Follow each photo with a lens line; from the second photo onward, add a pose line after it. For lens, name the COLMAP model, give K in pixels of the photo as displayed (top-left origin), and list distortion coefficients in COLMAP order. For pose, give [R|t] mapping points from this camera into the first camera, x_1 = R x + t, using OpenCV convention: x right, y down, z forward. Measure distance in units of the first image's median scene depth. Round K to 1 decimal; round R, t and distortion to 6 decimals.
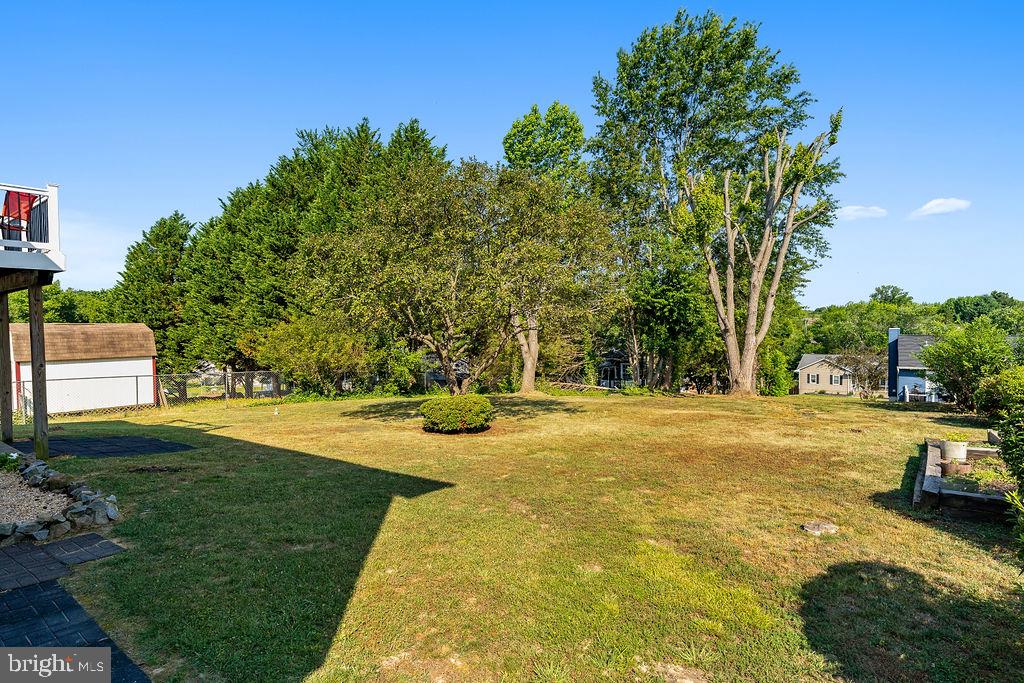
lens RADIAL K [[540.7, 0, 519.0], [0, 540.7, 342.5], [0, 0, 1]] dist [-0.005623, -0.000538]
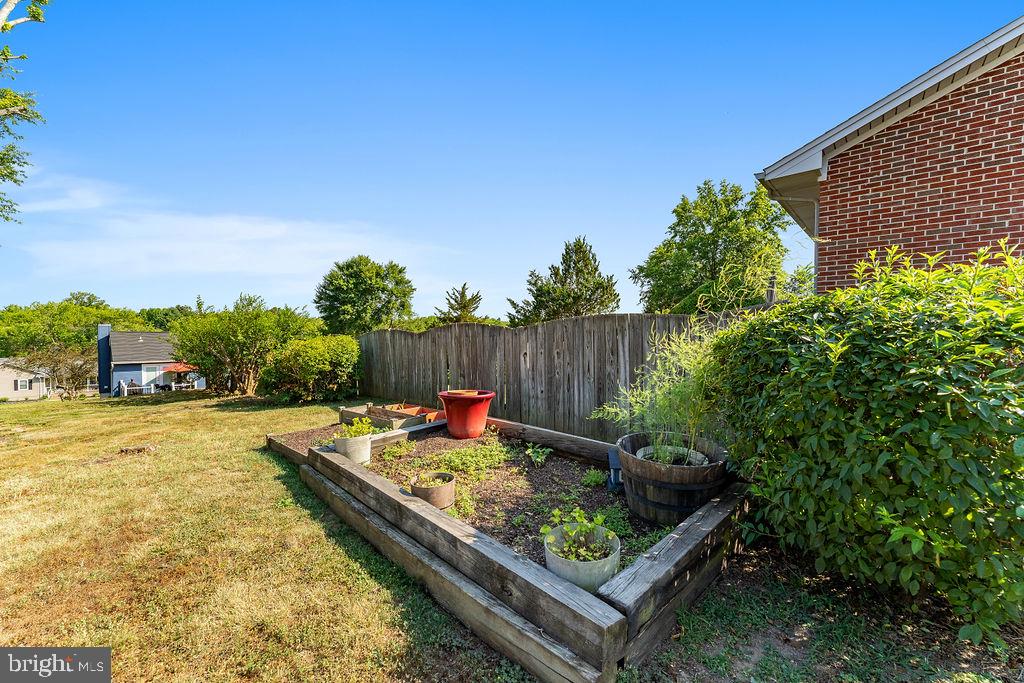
lens RADIAL K [[419.5, 0, 507.6], [0, 419.5, 342.7], [0, 0, 1]] dist [0.013979, -0.000176]
pose [[0.183641, -0.017892, 0.982831, 0.072771], [0.022442, 0.999650, 0.014005, 0.015037], [-0.982737, 0.019485, 0.183978, 0.145907]]
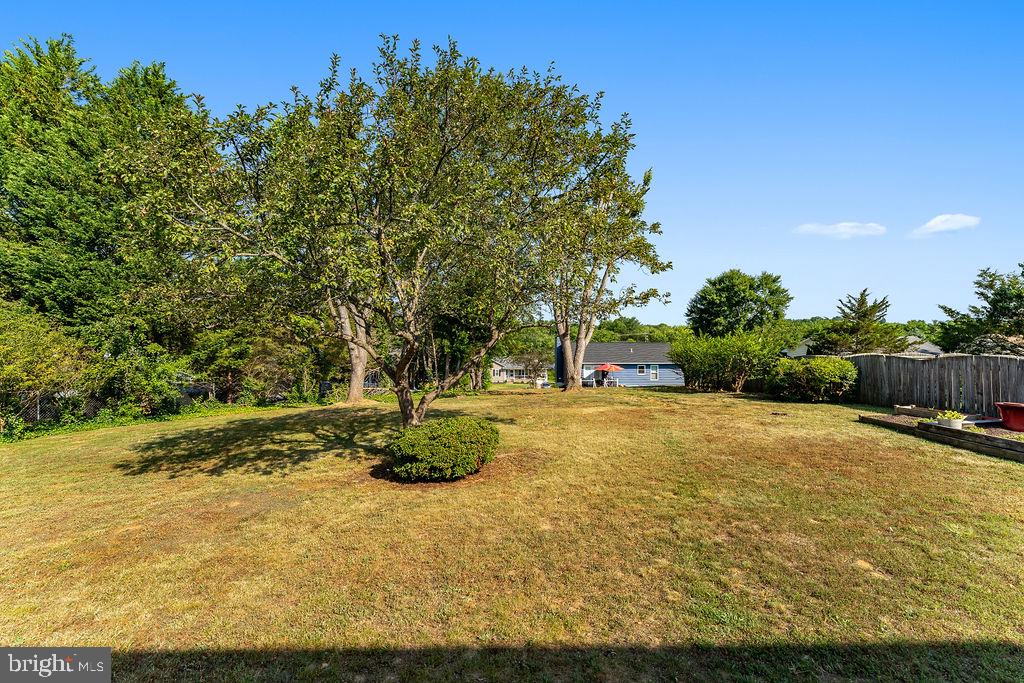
lens RADIAL K [[419.5, 0, 511.0], [0, 419.5, 337.3], [0, 0, 1]] dist [0.013979, -0.000176]
pose [[0.804439, 0.007615, 0.593987, -0.106694], [0.008464, 0.999669, -0.024279, 0.002988], [-0.593975, 0.024558, 0.804108, 0.152312]]
